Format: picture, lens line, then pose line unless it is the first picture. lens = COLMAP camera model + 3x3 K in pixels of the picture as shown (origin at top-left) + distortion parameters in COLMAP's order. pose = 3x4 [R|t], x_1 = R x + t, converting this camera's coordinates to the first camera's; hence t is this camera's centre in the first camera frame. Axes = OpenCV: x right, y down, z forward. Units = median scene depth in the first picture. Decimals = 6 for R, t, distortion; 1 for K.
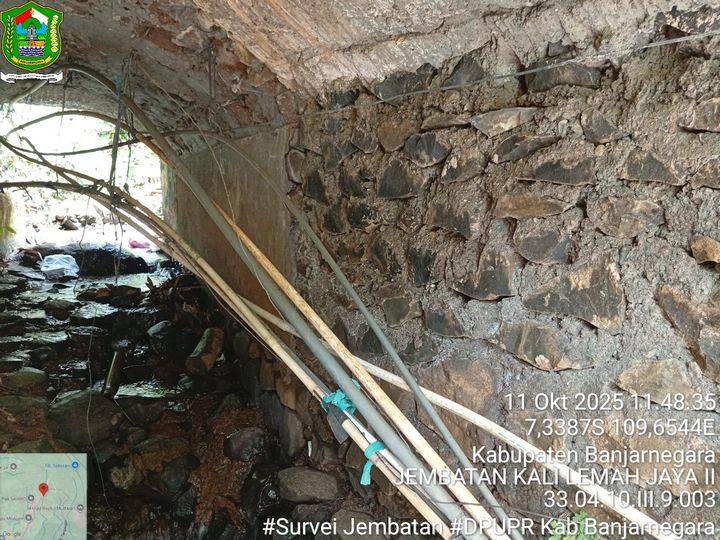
lens RADIAL K [[549.0, 0, 358.8], [0, 549.0, 269.9], [0, 0, 1]] dist [0.093643, -0.203535]
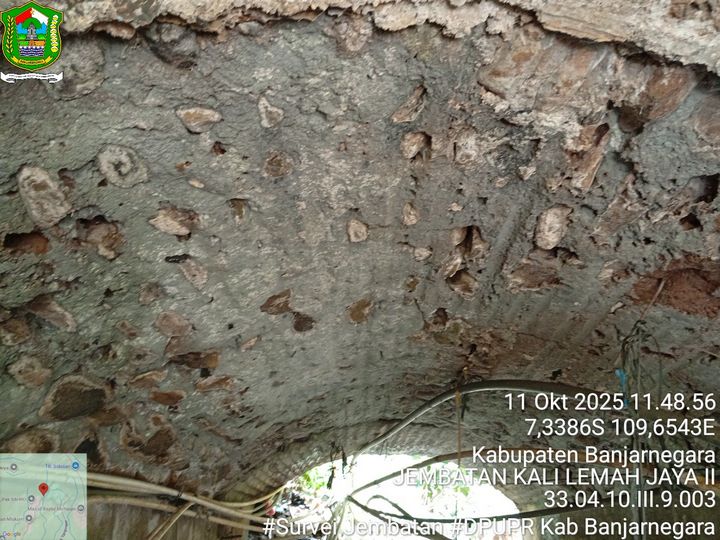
lens RADIAL K [[552.7, 0, 360.0], [0, 552.7, 270.0], [0, 0, 1]] dist [0.104998, -0.241436]
pose [[0.885626, -0.240198, -0.397457, -0.235924], [-0.021504, 0.833721, -0.551767, -0.067360], [0.463901, 0.497206, 0.733200, 0.238889]]
